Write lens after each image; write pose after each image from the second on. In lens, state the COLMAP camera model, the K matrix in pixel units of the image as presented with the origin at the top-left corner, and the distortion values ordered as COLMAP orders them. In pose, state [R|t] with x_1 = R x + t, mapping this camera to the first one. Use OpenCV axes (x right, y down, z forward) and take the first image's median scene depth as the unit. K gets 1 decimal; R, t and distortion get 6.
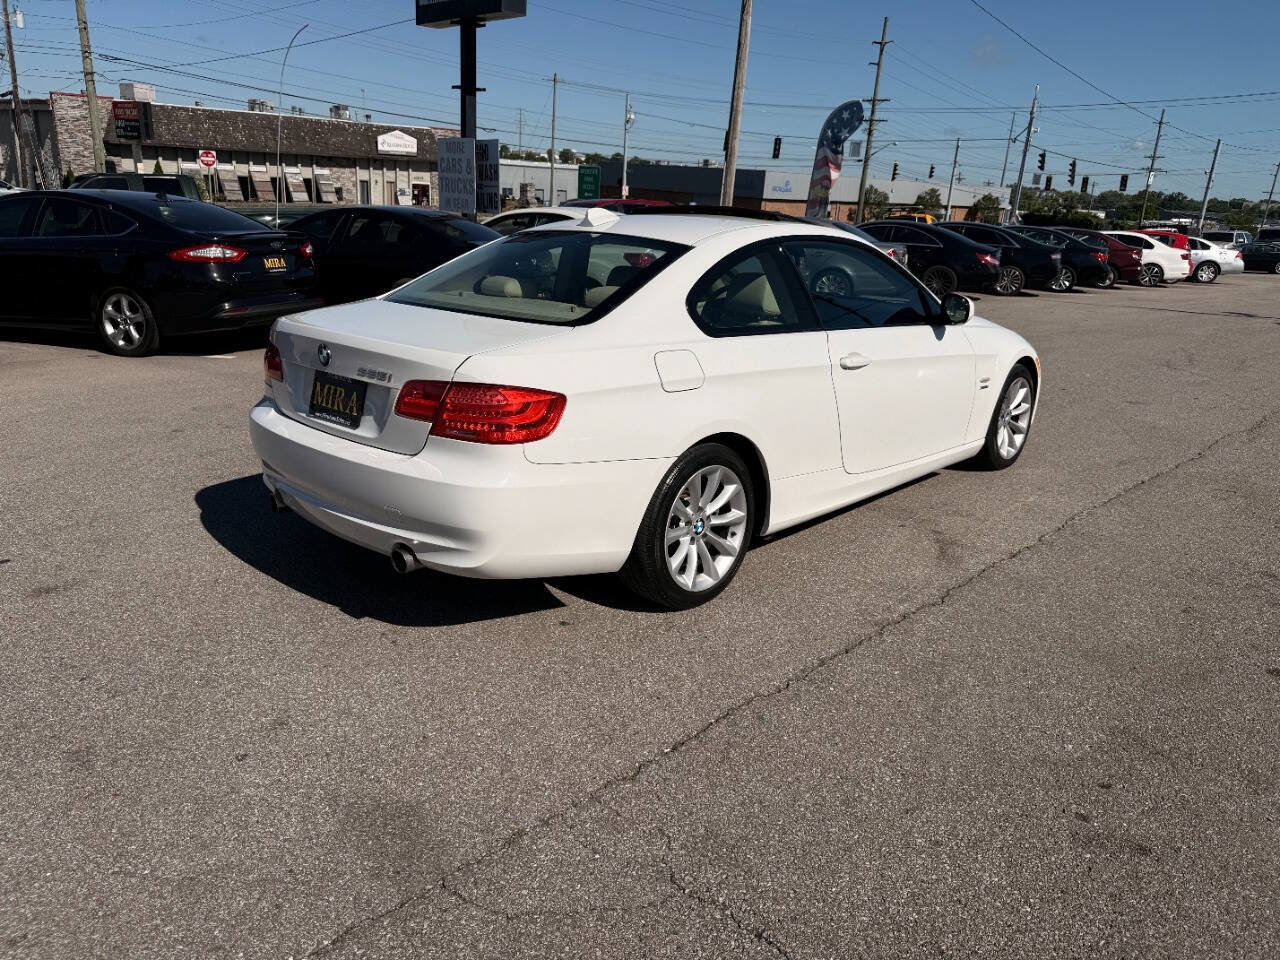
lens RADIAL K [[924.1, 0, 641.1], [0, 924.1, 479.7], [0, 0, 1]] dist [0.012951, -0.017154]
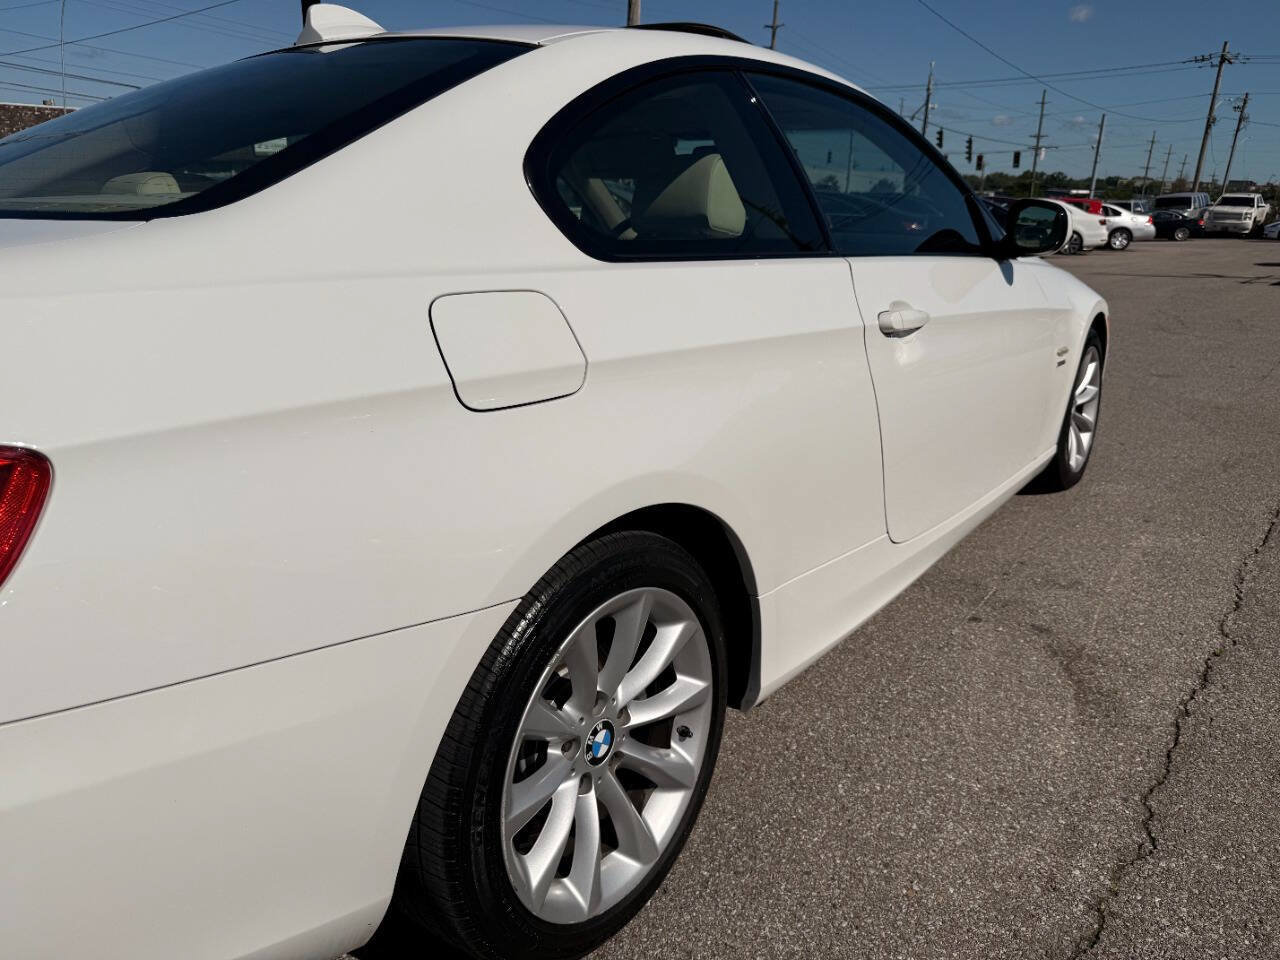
lens RADIAL K [[924.1, 0, 629.8], [0, 924.1, 490.0], [0, 0, 1]] dist [0.012951, -0.017154]
pose [[0.995277, -0.061044, 0.075479, 0.044924], [0.059986, 0.998068, 0.016206, -0.054563], [-0.076323, -0.011602, 0.997016, 0.520530]]
